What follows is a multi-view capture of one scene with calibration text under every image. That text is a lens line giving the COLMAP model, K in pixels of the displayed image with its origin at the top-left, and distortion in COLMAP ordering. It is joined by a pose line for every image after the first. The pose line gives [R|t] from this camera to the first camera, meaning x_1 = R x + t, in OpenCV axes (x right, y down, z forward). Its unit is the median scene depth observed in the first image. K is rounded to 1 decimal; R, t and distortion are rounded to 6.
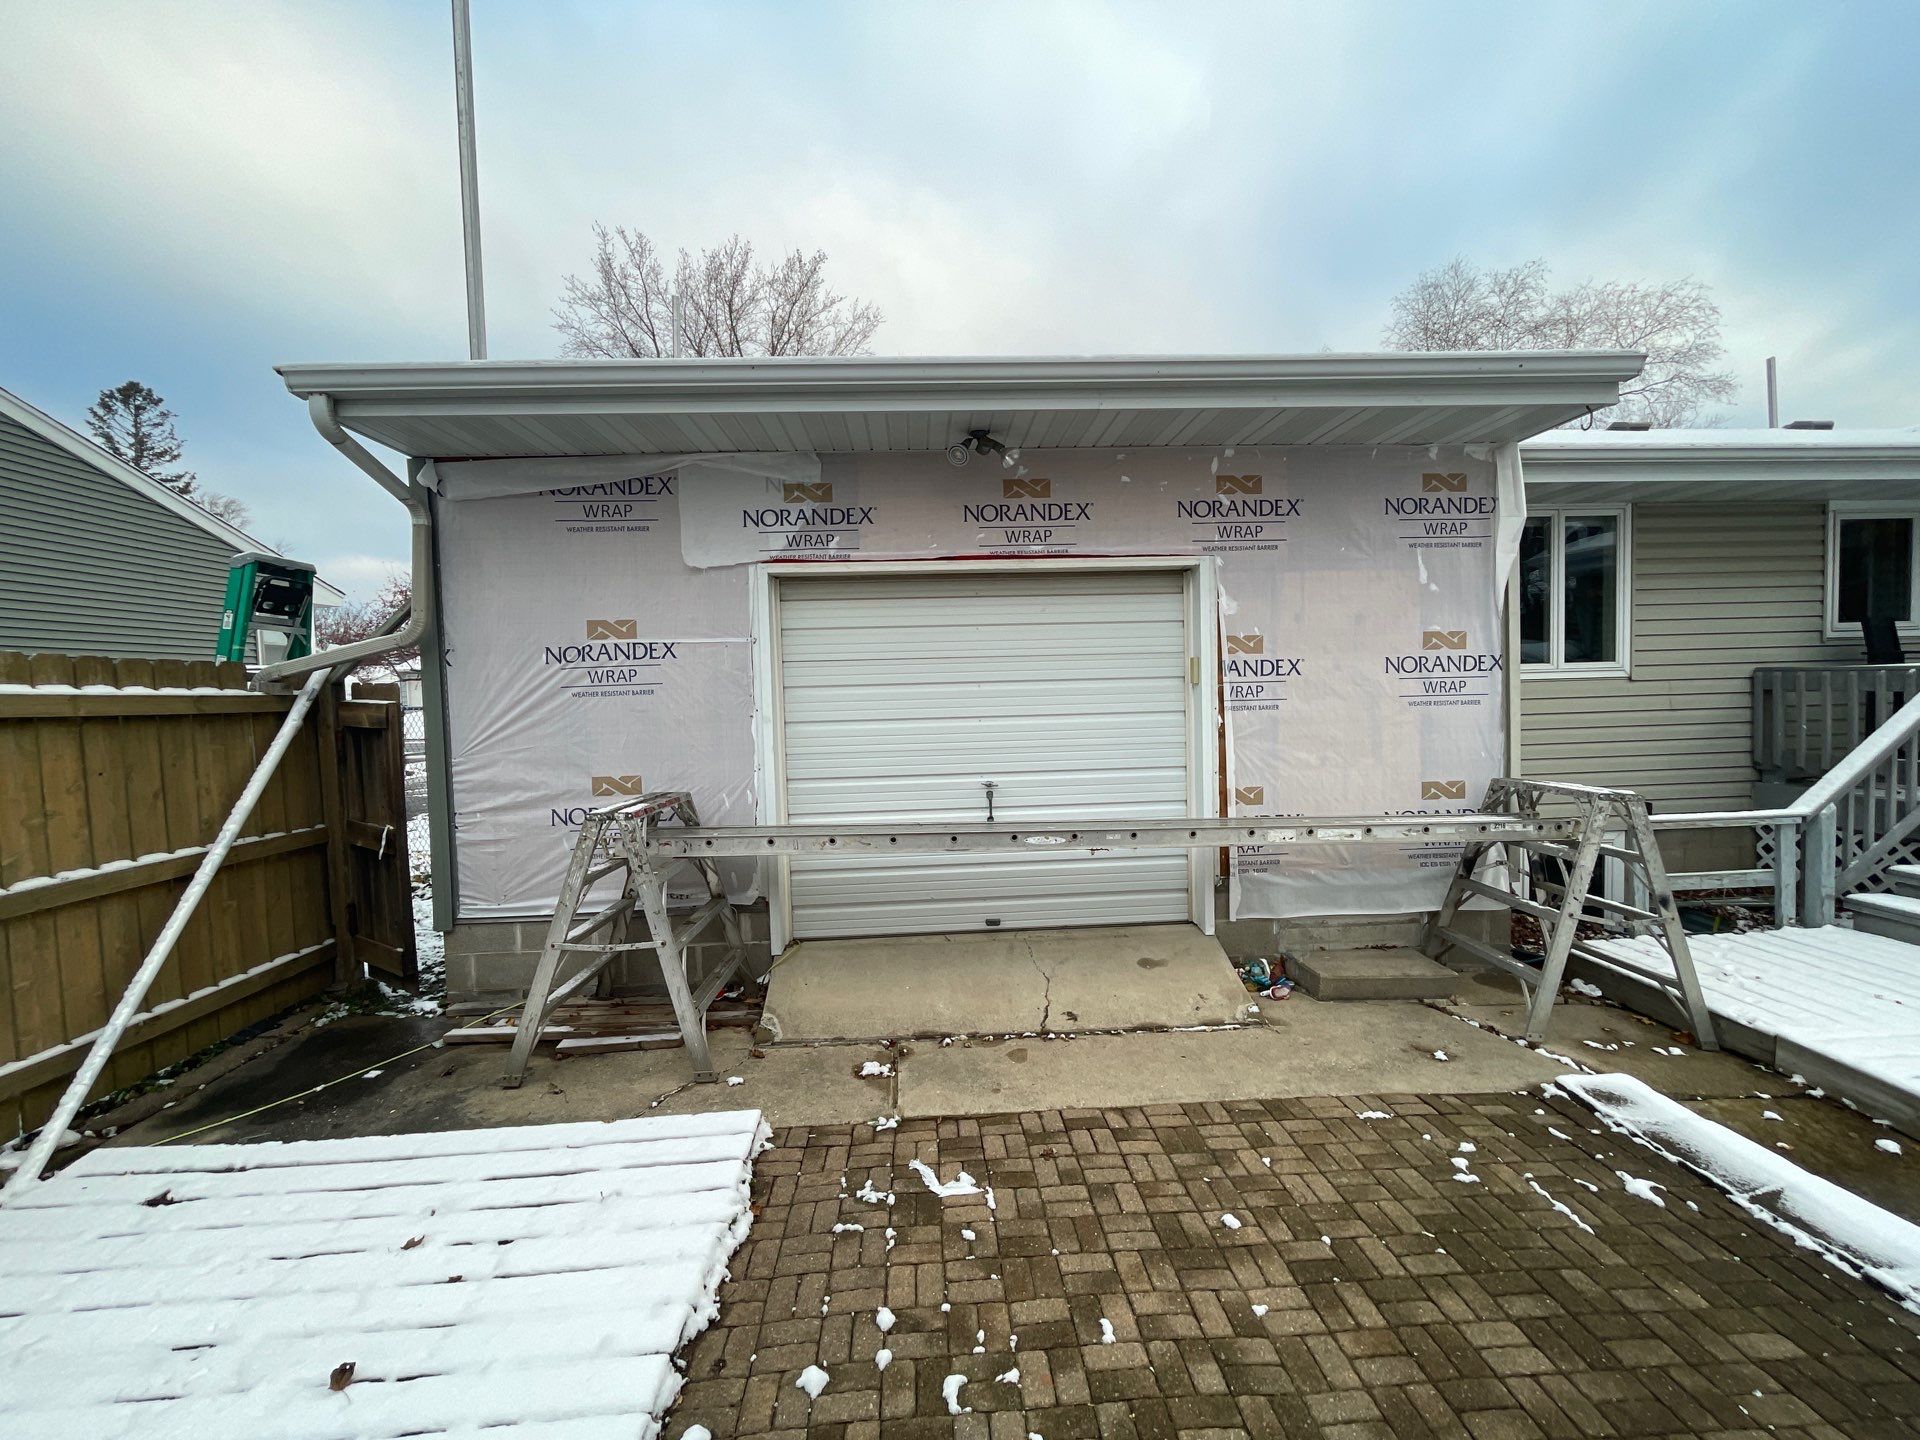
lens RADIAL K [[777.2, 0, 960.0], [0, 777.2, 720.0], [0, 0, 1]] dist [-0.003034, -0.000310]
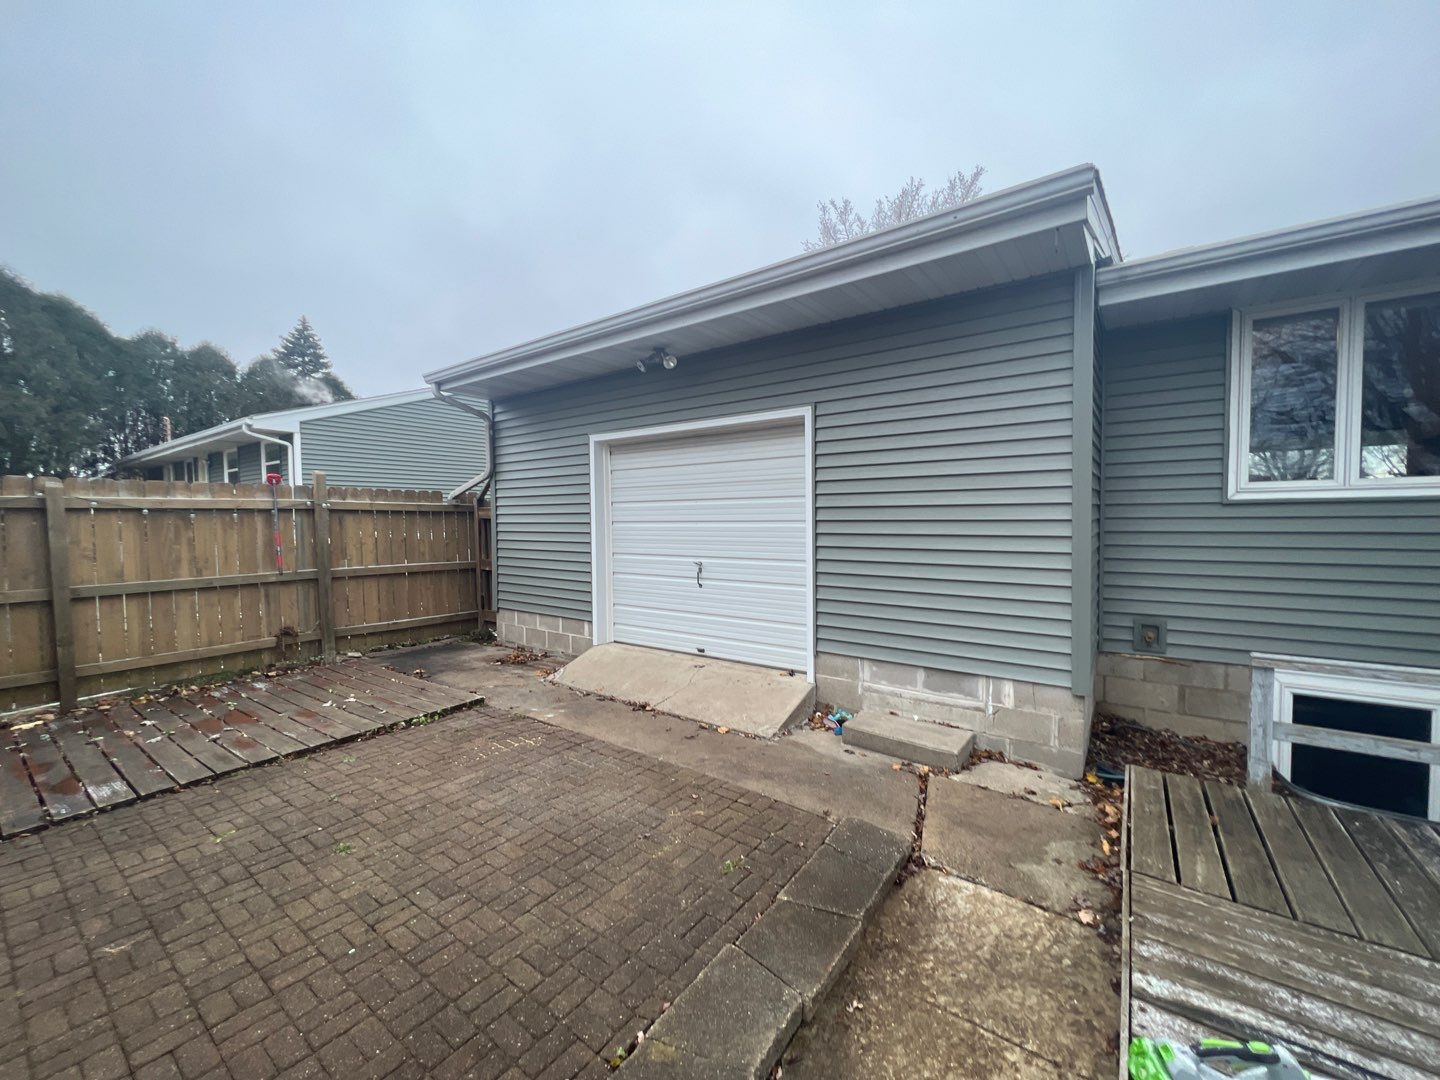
lens RADIAL K [[573.0, 0, 724.2], [0, 573.0, 542.7], [0, 0, 1]] dist [-0.000574, 0.000272]
pose [[0.780105, 0.046282, -0.623935, 0.812126], [-0.039096, 0.998917, 0.025215, 0.008267], [0.624426, 0.004724, 0.781070, 0.111378]]
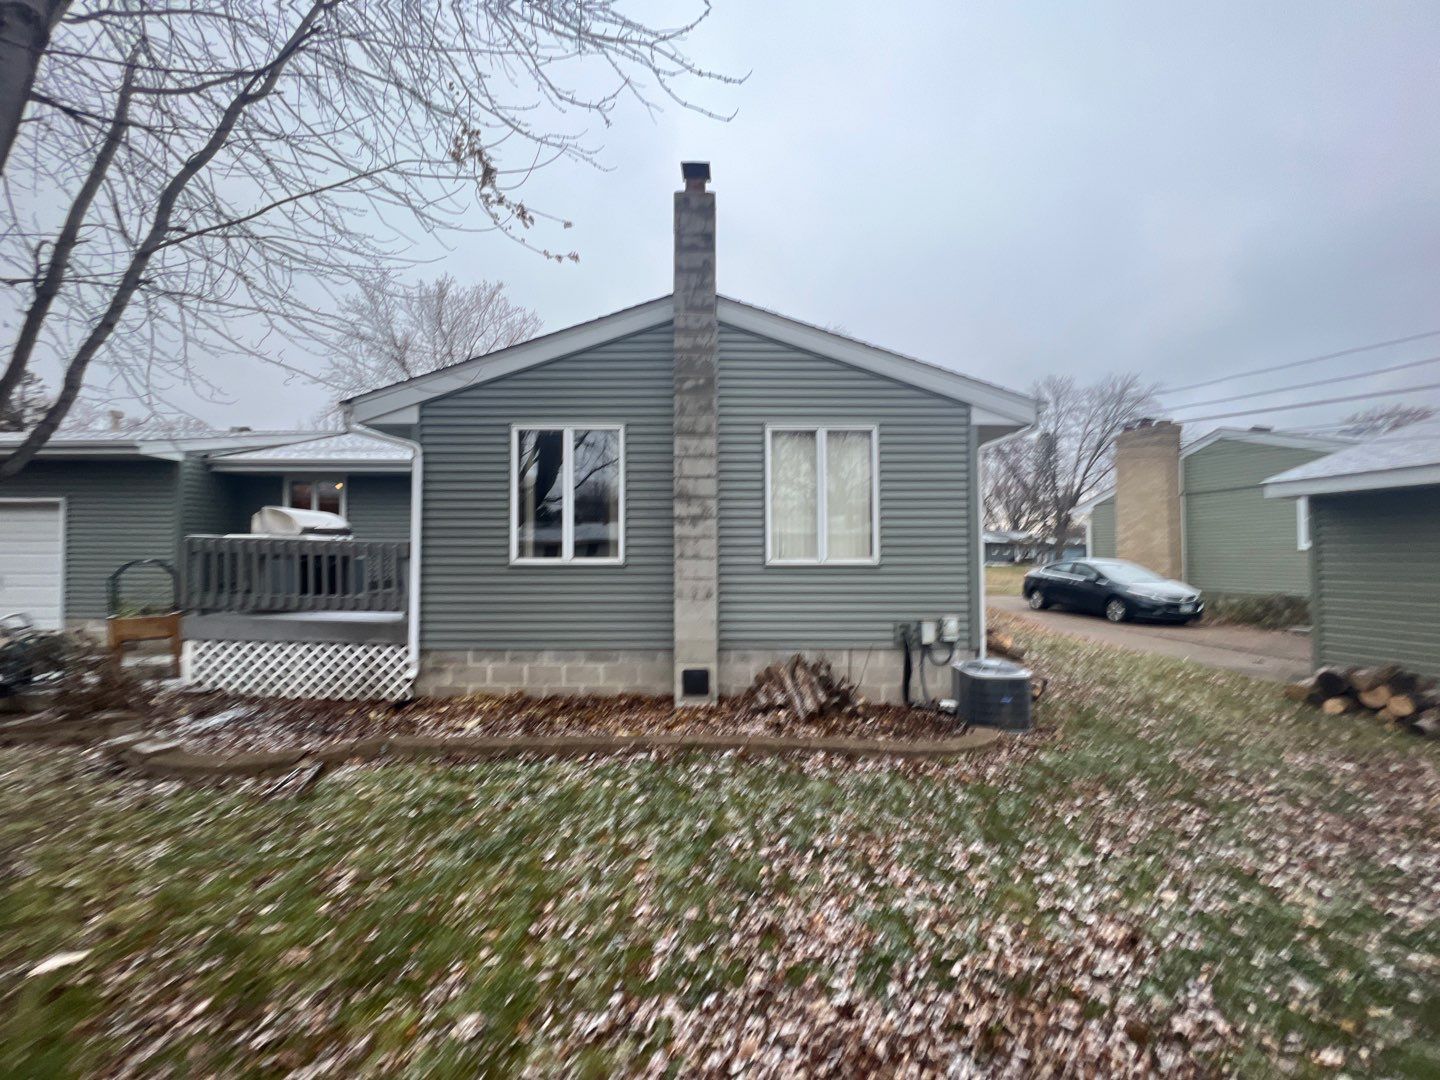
lens RADIAL K [[573.0, 0, 724.2], [0, 573.0, 542.7], [0, 0, 1]] dist [-0.000574, 0.000272]
pose [[0.998487, 0.025033, -0.048959, 2.725137], [-0.028412, 0.997172, -0.069573, 0.023697], [0.047079, 0.070858, 0.996375, -0.914697]]
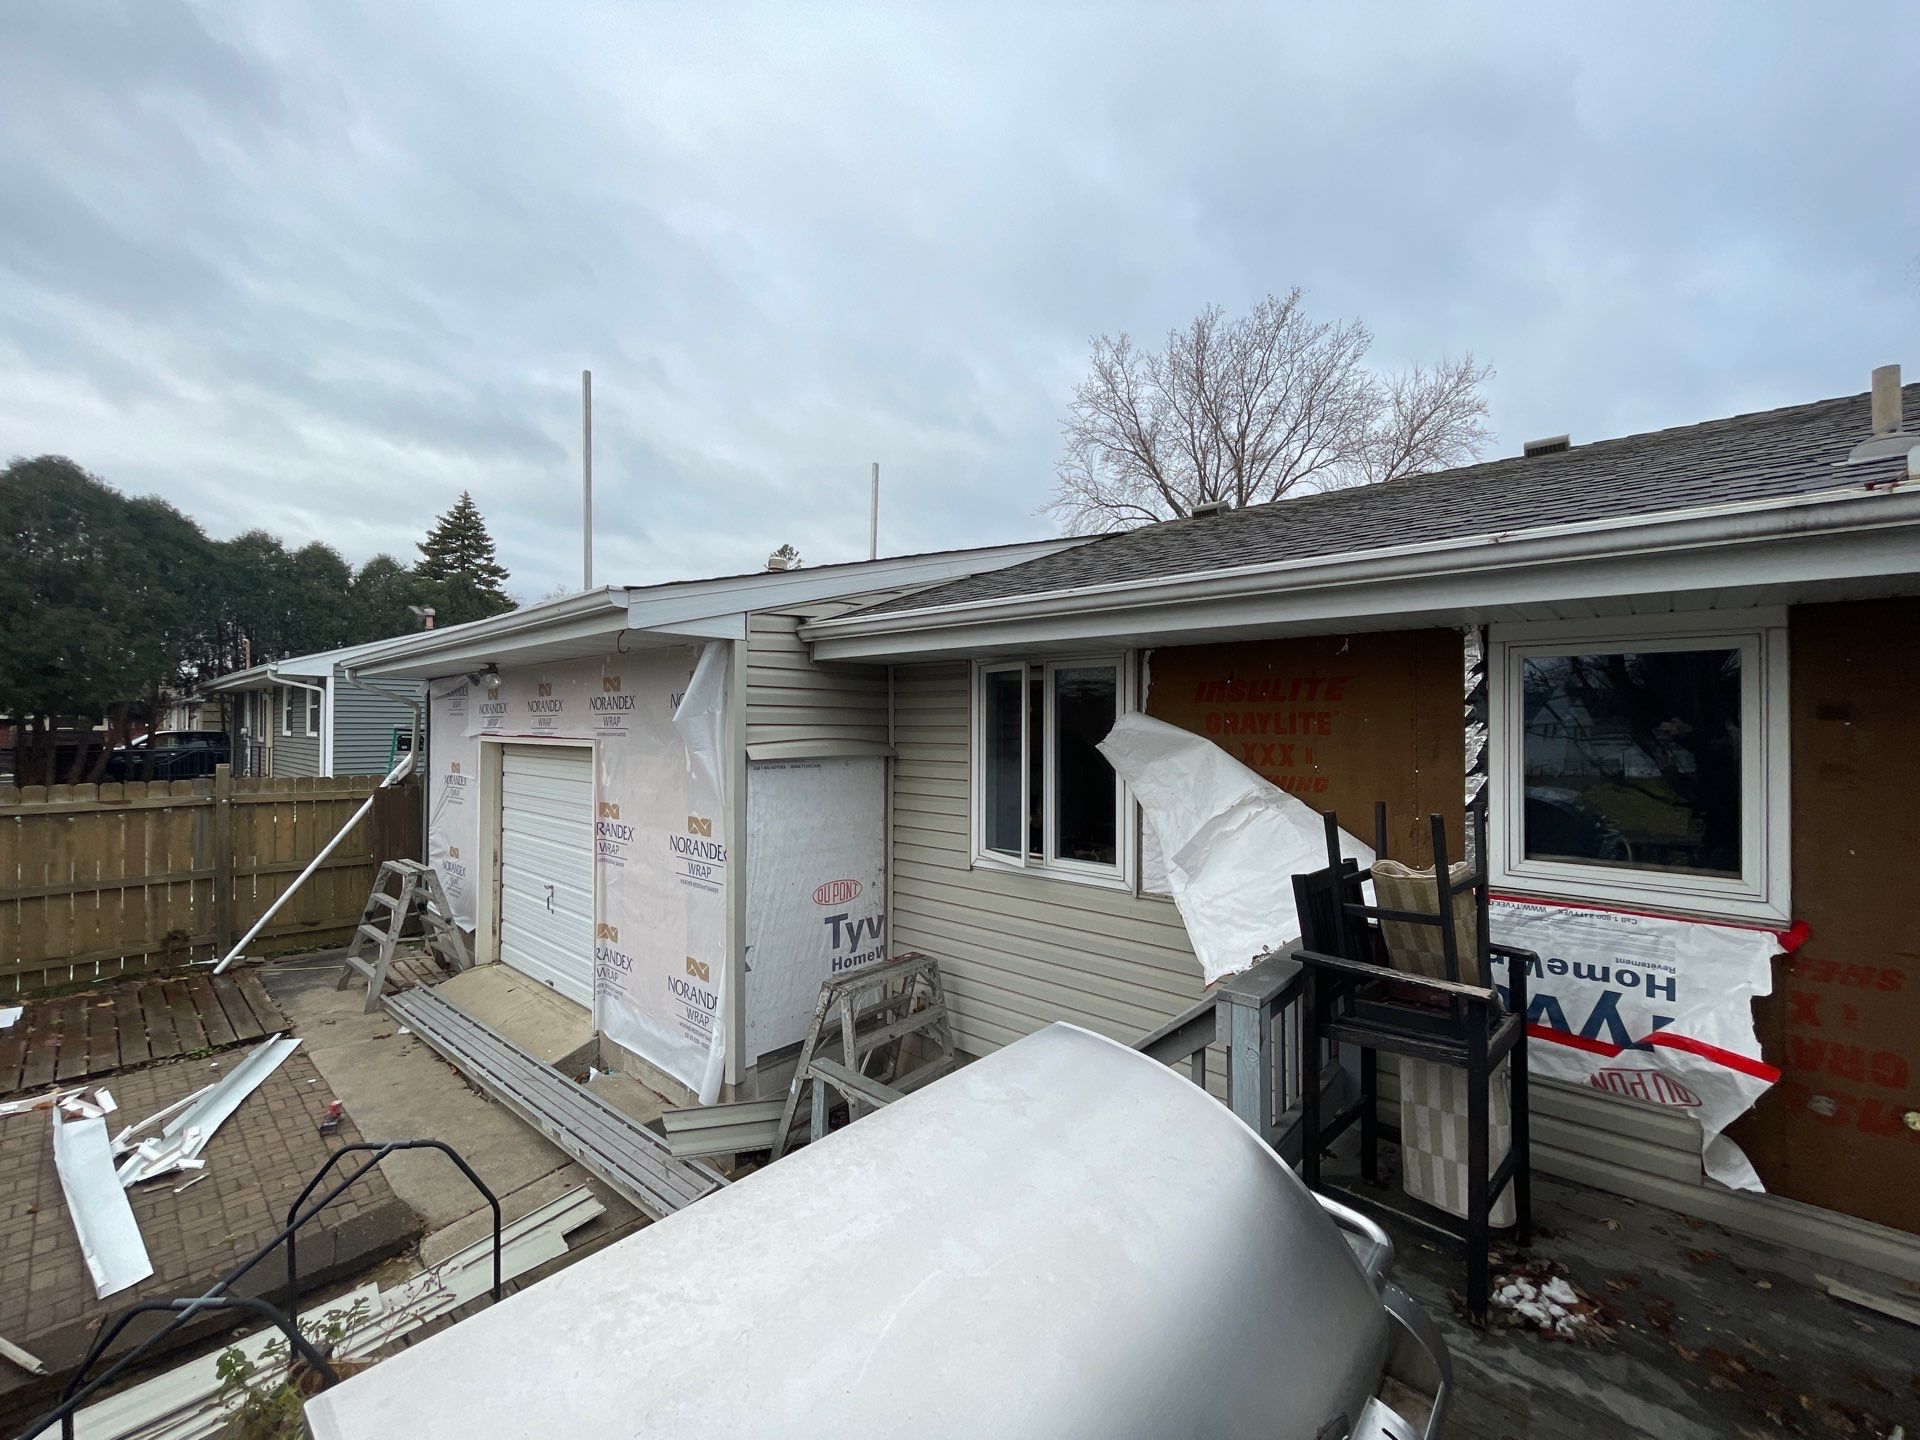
lens RADIAL K [[777.2, 0, 960.0], [0, 777.2, 720.0], [0, 0, 1]] dist [-0.003034, -0.000310]
pose [[0.710853, 0.025496, -0.702878, 1.604523], [-0.055487, 0.998261, -0.019906, -0.244238], [0.701148, 0.053151, 0.711032, 0.484981]]
